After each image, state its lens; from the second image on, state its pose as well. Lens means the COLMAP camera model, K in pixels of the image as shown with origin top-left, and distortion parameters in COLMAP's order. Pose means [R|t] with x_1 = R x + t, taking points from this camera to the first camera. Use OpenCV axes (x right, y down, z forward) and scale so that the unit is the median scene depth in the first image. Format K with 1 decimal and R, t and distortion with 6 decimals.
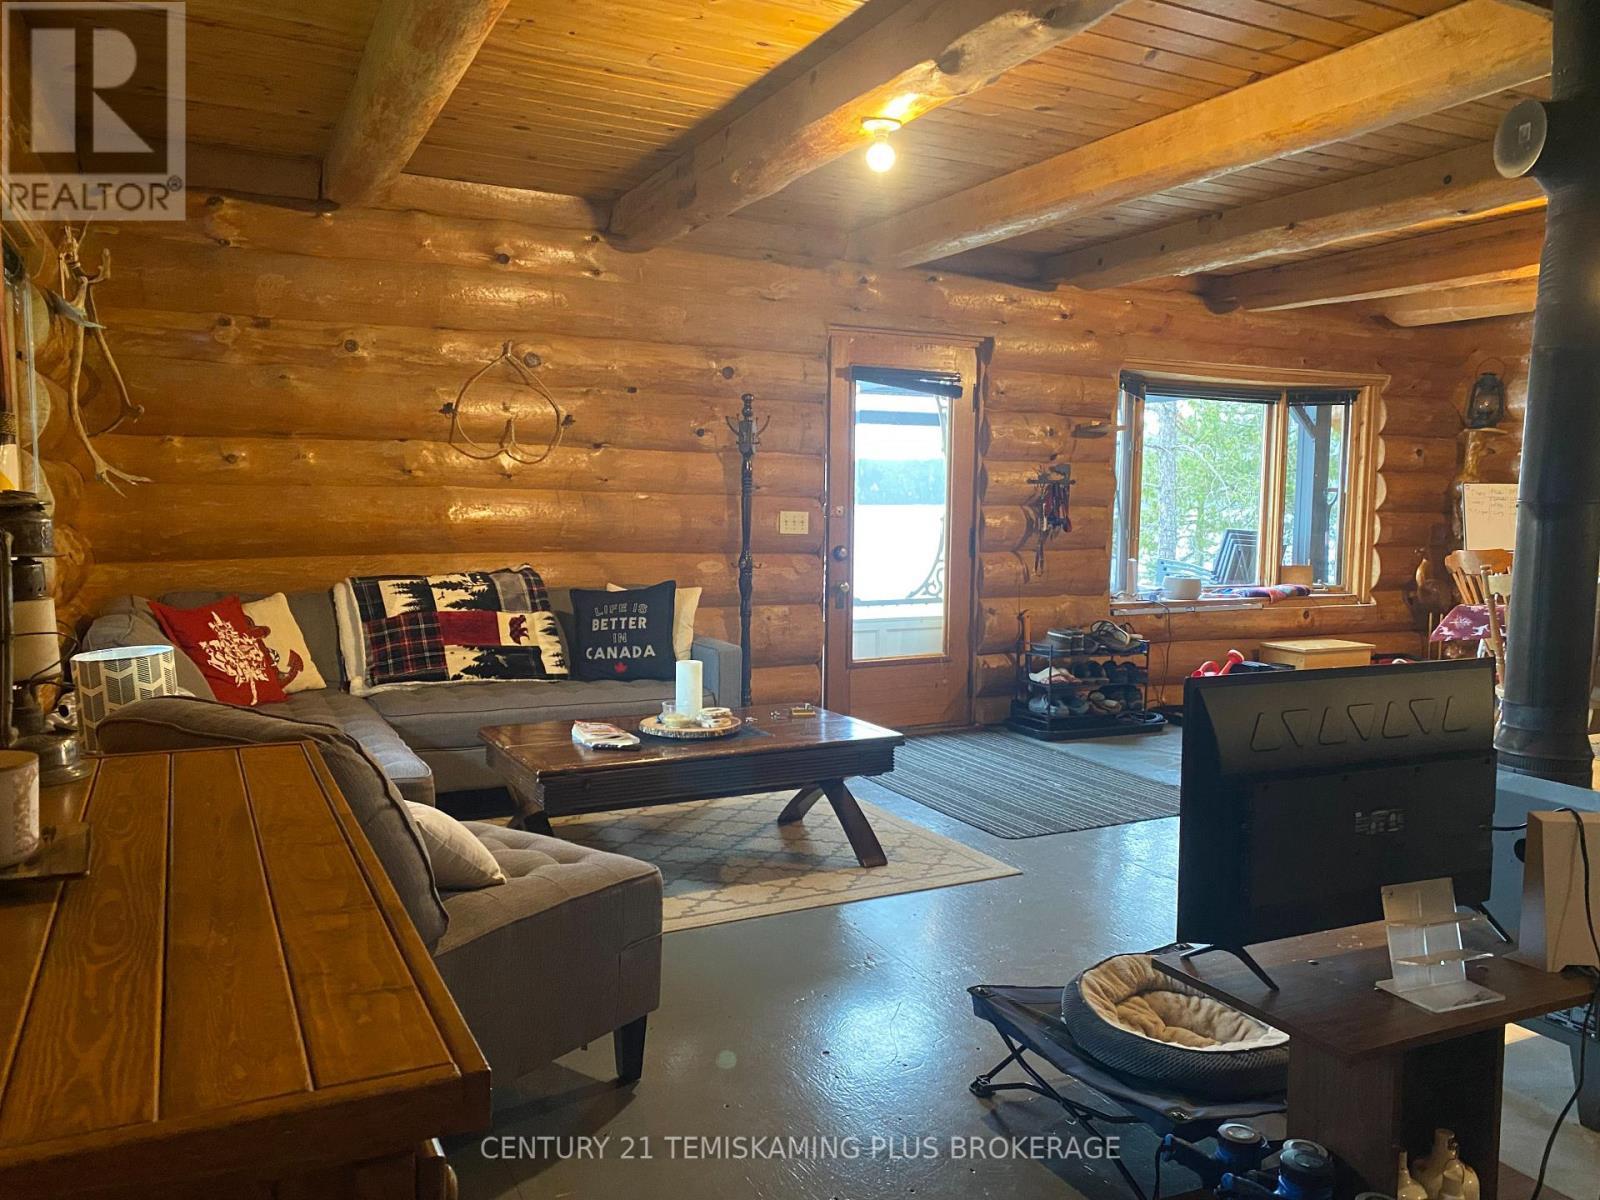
lens RADIAL K [[1237.3, 0, 801.7], [0, 1237.3, 596.4], [0, 0, 1]] dist [0.067316, -0.037876]
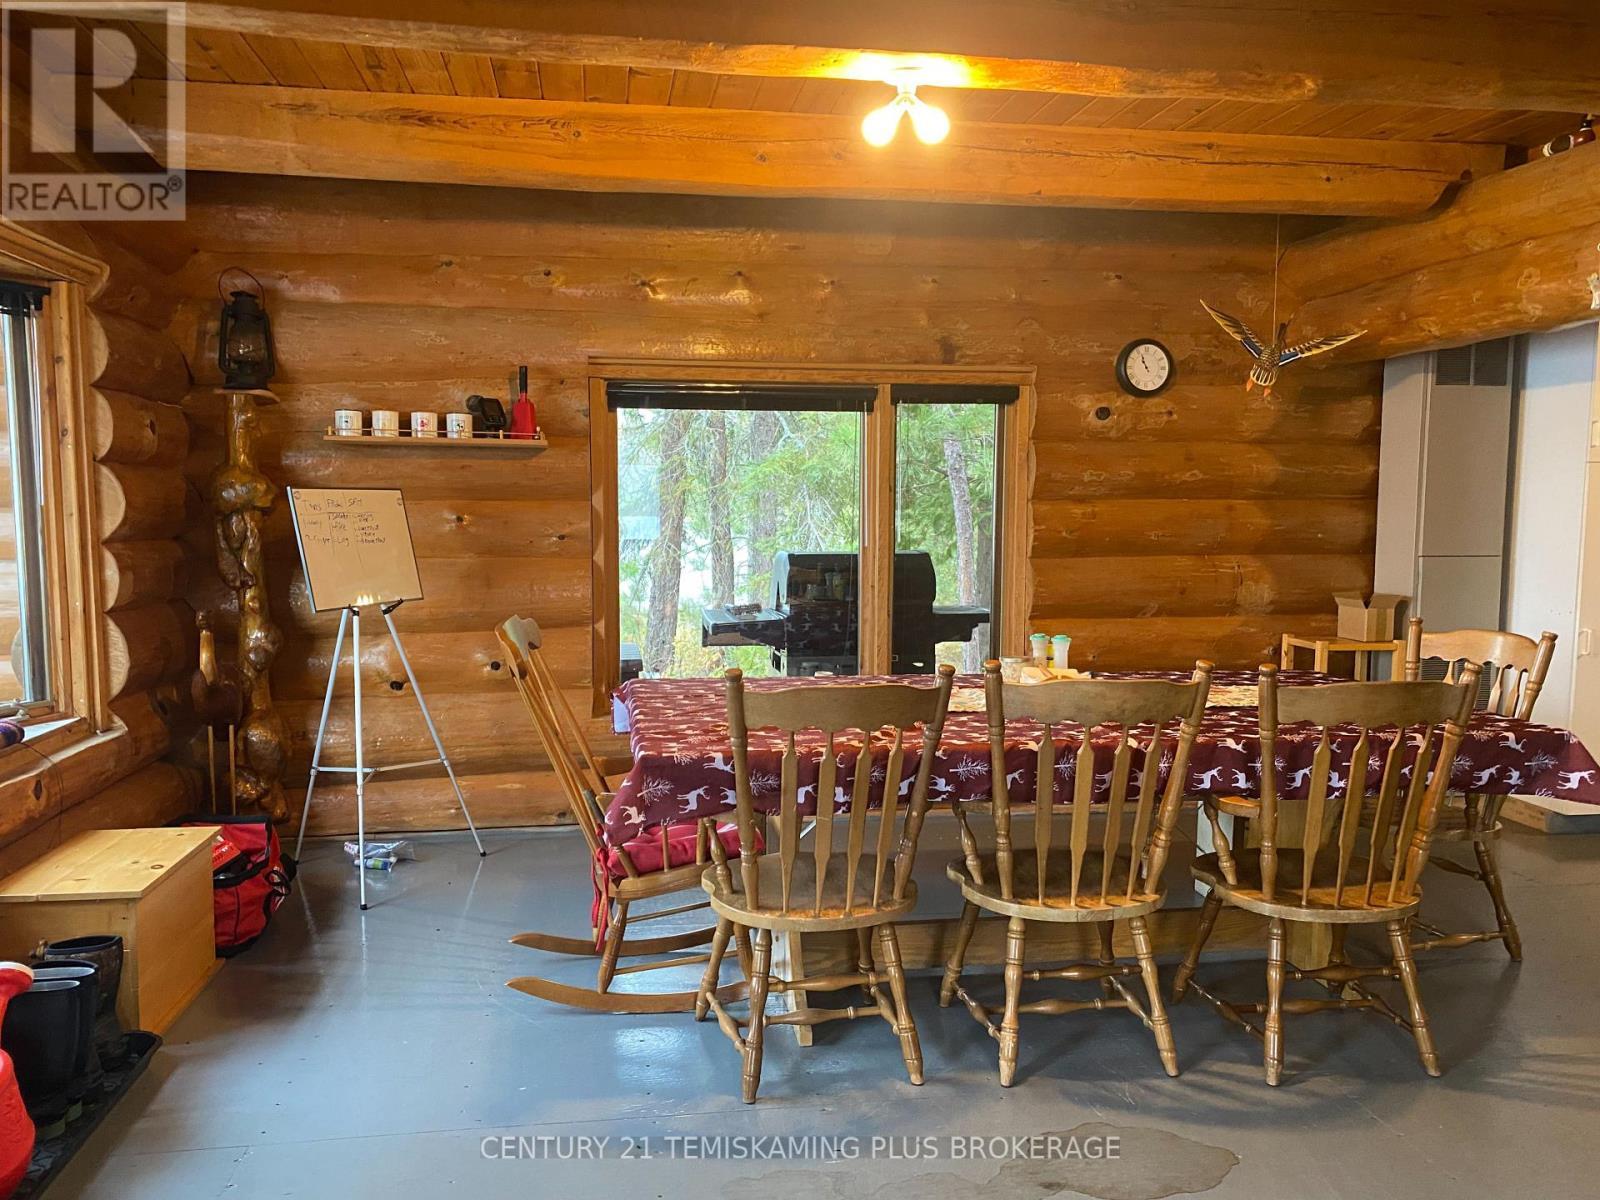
lens RADIAL K [[1237.3, 0, 801.3], [0, 1237.3, 600.5], [0, 0, 1]] dist [0.067316, -0.037876]
pose [[0.323734, -0.089652, 0.941891, 0.078518], [0.077188, 0.994685, 0.068148, -0.057906], [-0.942994, 0.050641, 0.328933, 0.581133]]
